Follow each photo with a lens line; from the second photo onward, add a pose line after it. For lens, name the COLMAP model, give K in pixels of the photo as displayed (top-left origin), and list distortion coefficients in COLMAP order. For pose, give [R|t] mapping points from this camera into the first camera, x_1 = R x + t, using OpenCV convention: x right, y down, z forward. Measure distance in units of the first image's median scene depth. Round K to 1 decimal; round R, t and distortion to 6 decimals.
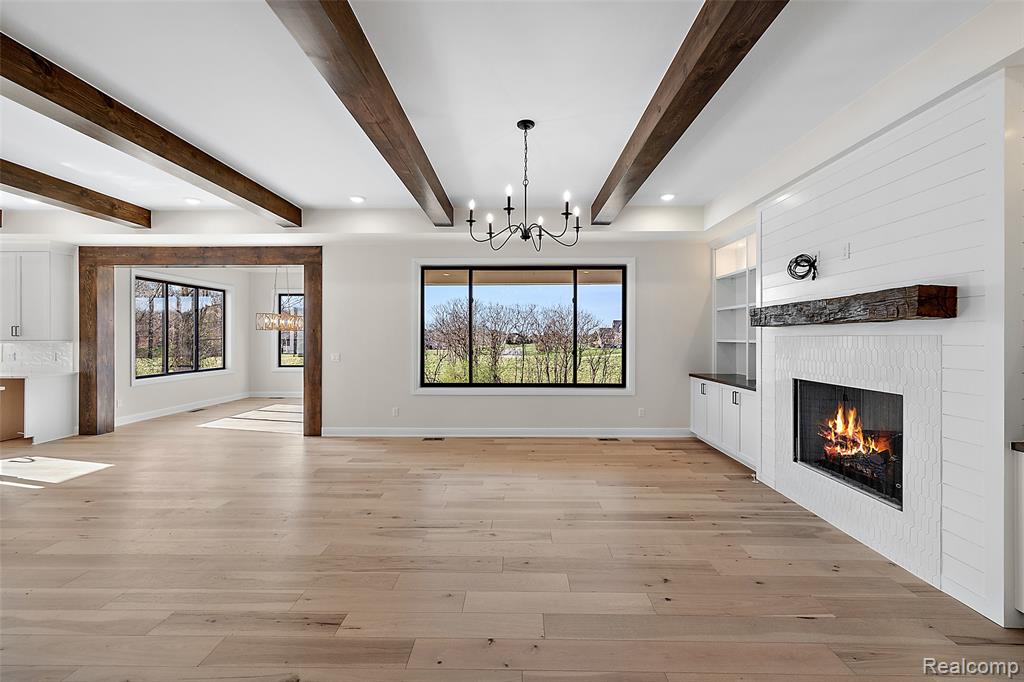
lens RADIAL K [[434.5, 0, 507.2], [0, 434.5, 337.6], [0, 0, 1]] dist [-0.000446, -0.000023]
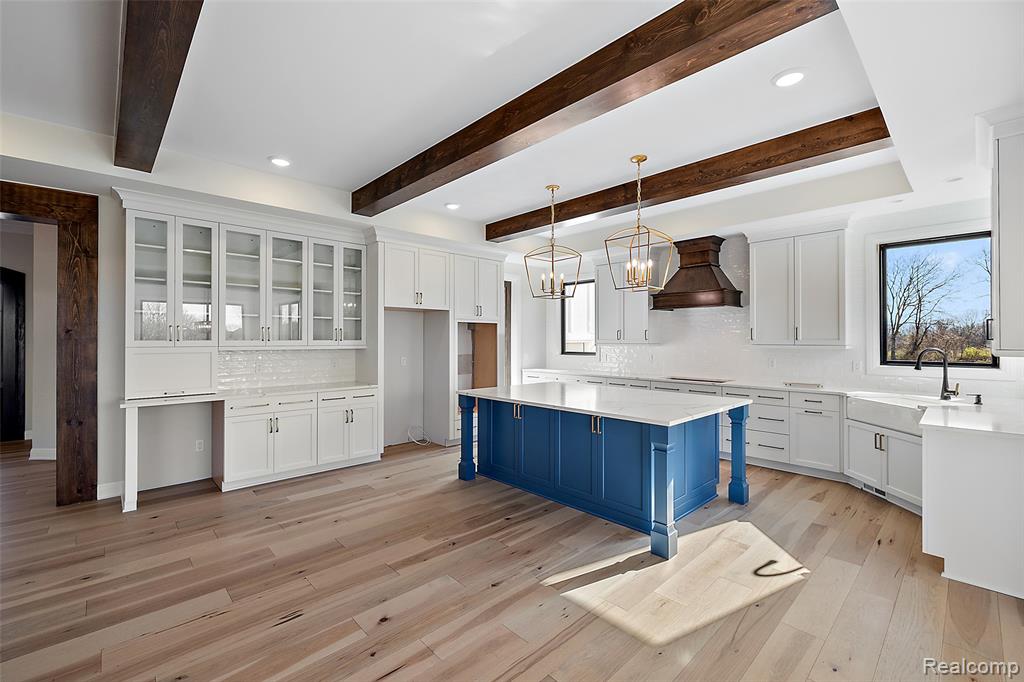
lens RADIAL K [[434.5, 0, 507.2], [0, 434.5, 337.6], [0, 0, 1]] dist [-0.000446, -0.000023]
pose [[-0.712187, -0.003988, -0.701978, -0.613525], [-0.000748, 0.999988, -0.004921, -0.004772], [0.701989, -0.002980, -0.712181, 1.417012]]
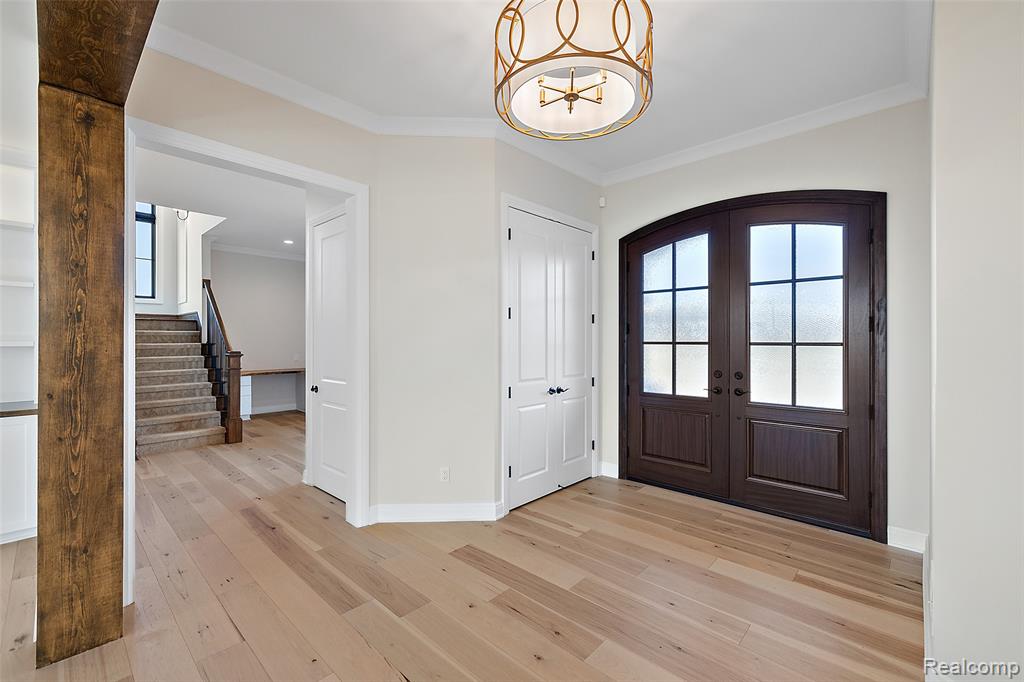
lens RADIAL K [[434.5, 0, 507.2], [0, 434.5, 337.6], [0, 0, 1]] dist [-0.000446, -0.000023]
pose [[-0.721462, 0.004093, 0.692442, -0.522649], [0.002186, 0.999991, -0.003633, 0.005673], [-0.692451, -0.001107, -0.721464, 0.103378]]
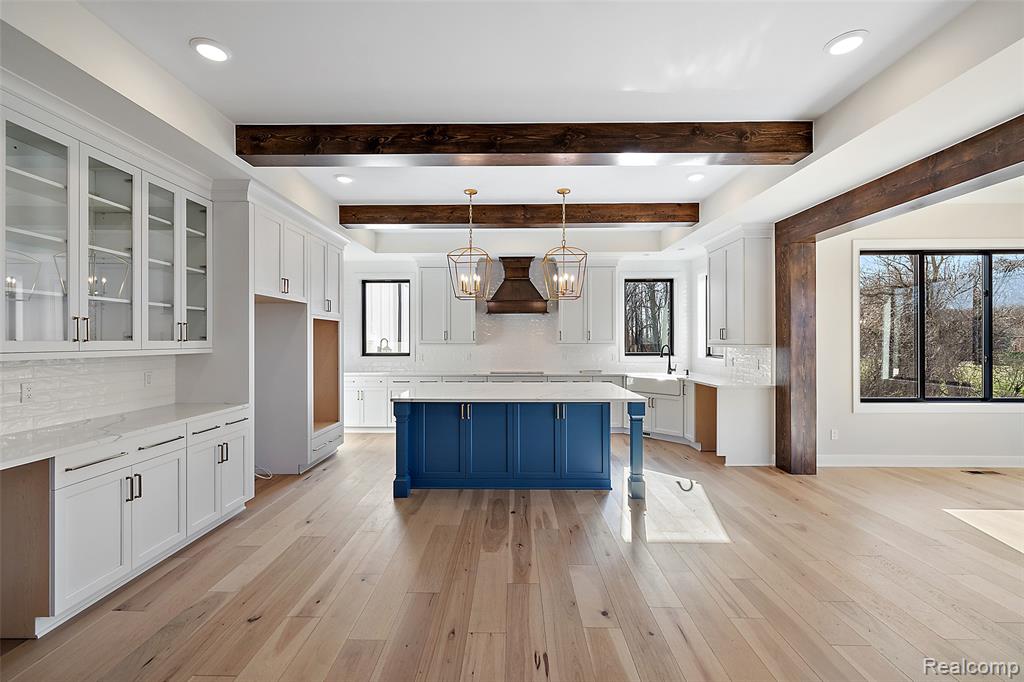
lens RADIAL K [[432.8, 0, 508.2], [0, 432.8, 340.9], [0, 0, 1]] dist [-0.001152, 0.000200]
pose [[0.011370, -0.000302, -0.999935, -0.335667], [0.001652, 0.999999, -0.000284, -0.001533], [0.999934, -0.001649, 0.011370, 0.789504]]
